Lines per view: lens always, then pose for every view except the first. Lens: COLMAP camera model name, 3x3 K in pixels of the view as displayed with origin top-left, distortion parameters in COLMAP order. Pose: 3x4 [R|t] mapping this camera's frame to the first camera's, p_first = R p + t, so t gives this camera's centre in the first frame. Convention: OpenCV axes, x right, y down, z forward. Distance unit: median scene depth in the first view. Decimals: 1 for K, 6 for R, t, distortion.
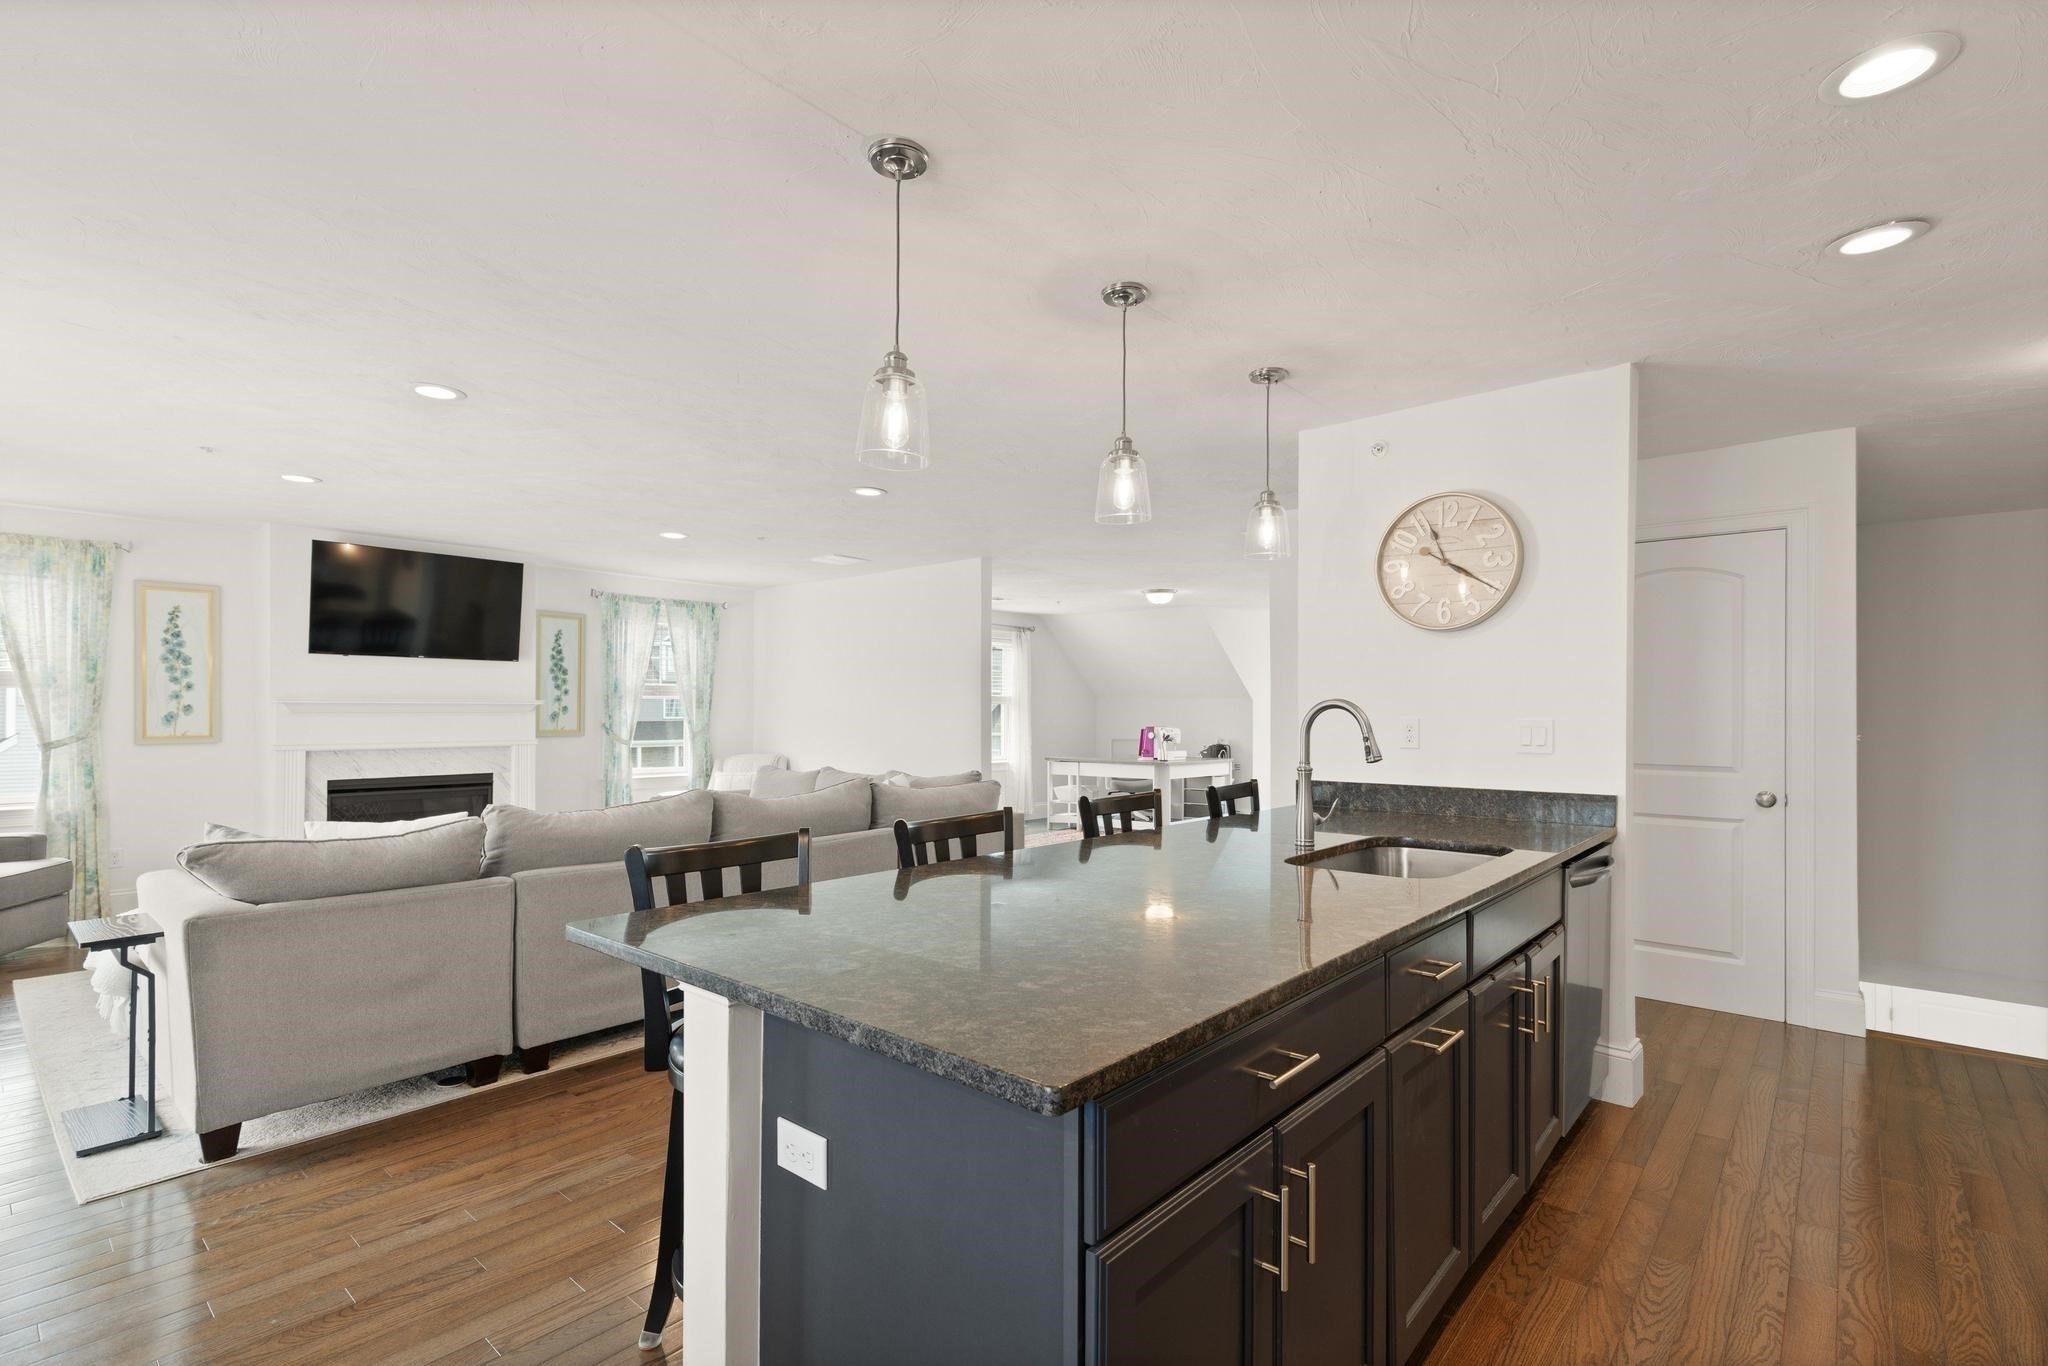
lens RADIAL K [[945.4, 0, 1030.2], [0, 945.4, 711.8], [0, 0, 1]] dist [0.002462, 0.000708]
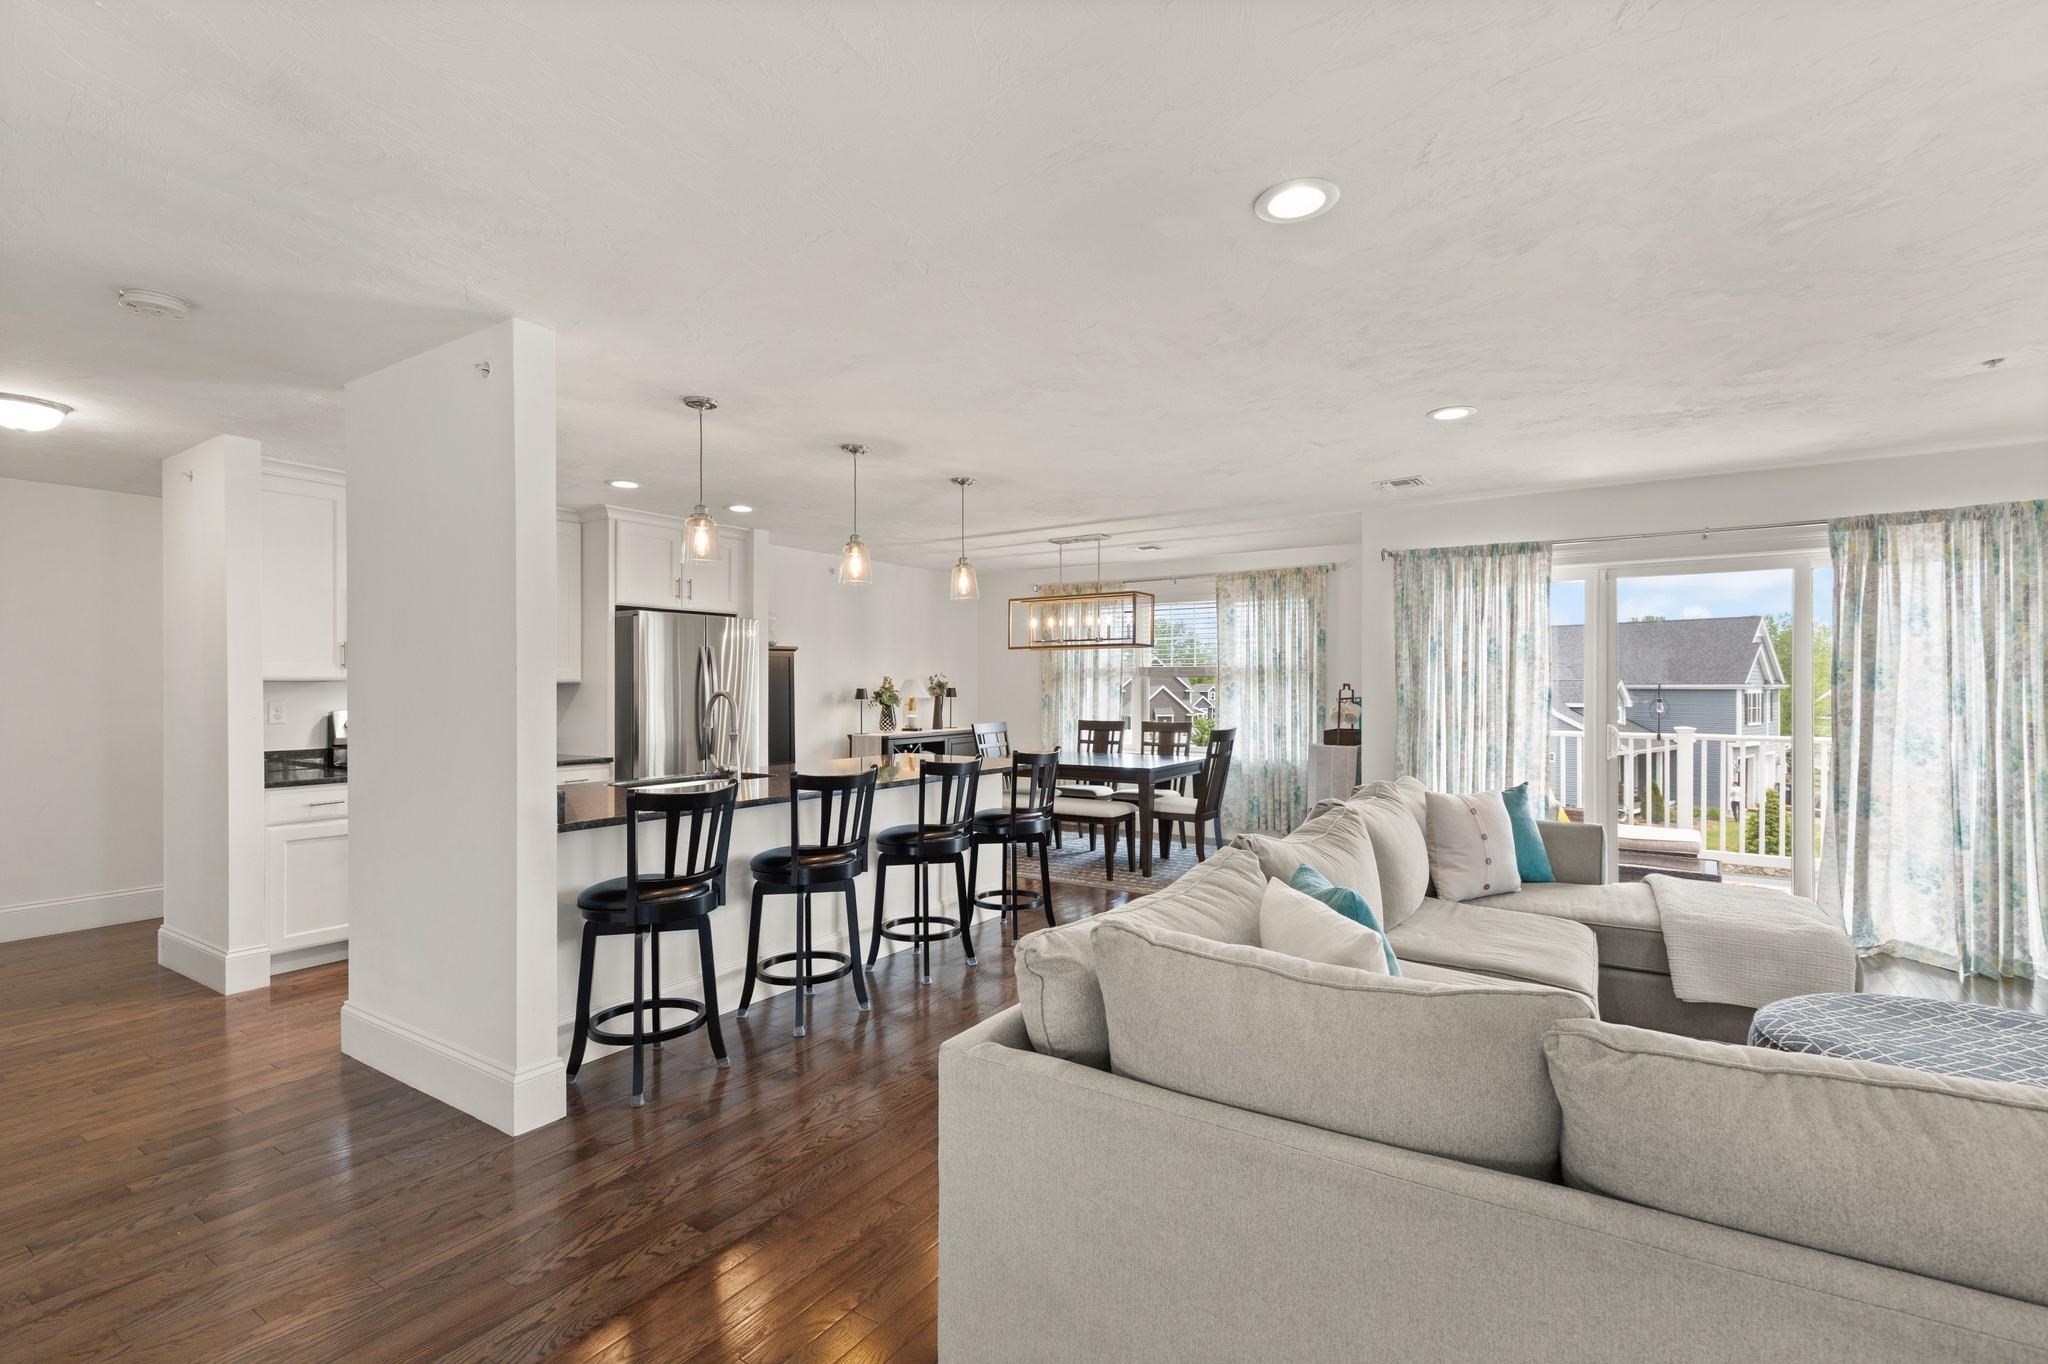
lens RADIAL K [[935.7, 0, 1031.6], [0, 935.7, 691.4], [0, 0, 1]] dist [0.006655, -0.000385]
pose [[-0.990599, -0.000714, -0.136793, 0.008108], [-0.001510, 0.999983, 0.005720, -0.010696], [0.136786, 0.005872, -0.990583, 1.243874]]
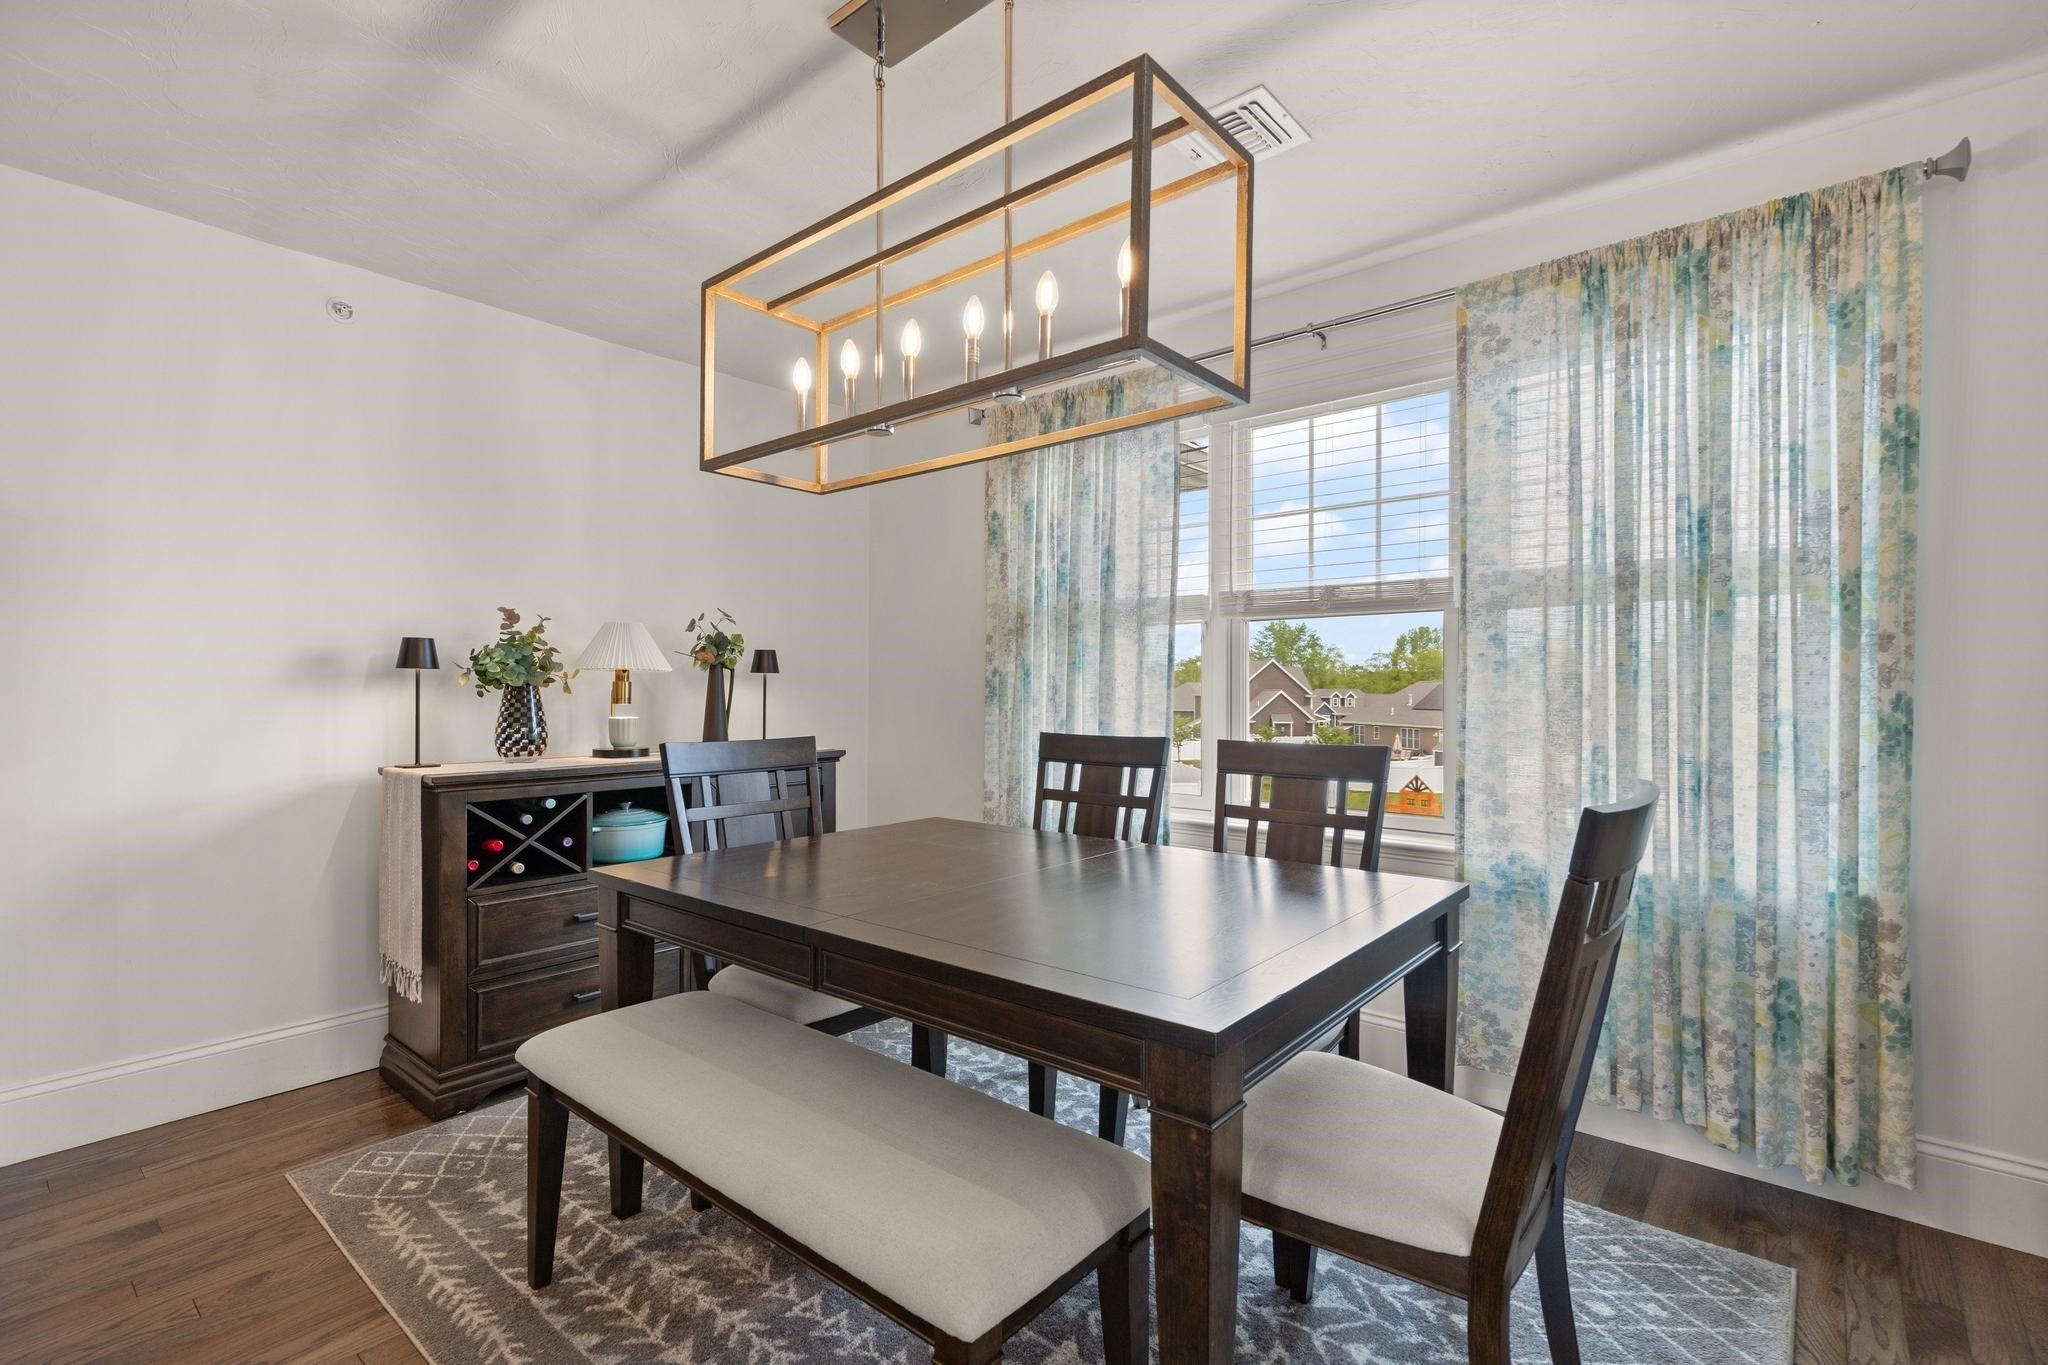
lens RADIAL K [[935.7, 0, 1031.6], [0, 935.7, 691.9], [0, 0, 1]] dist [0.006655, -0.000385]
pose [[-0.999832, -0.007582, -0.016695, -0.250583], [-0.007609, 0.999970, 0.001553, 0.018968], [0.016682, 0.001680, -0.999859, 0.322479]]
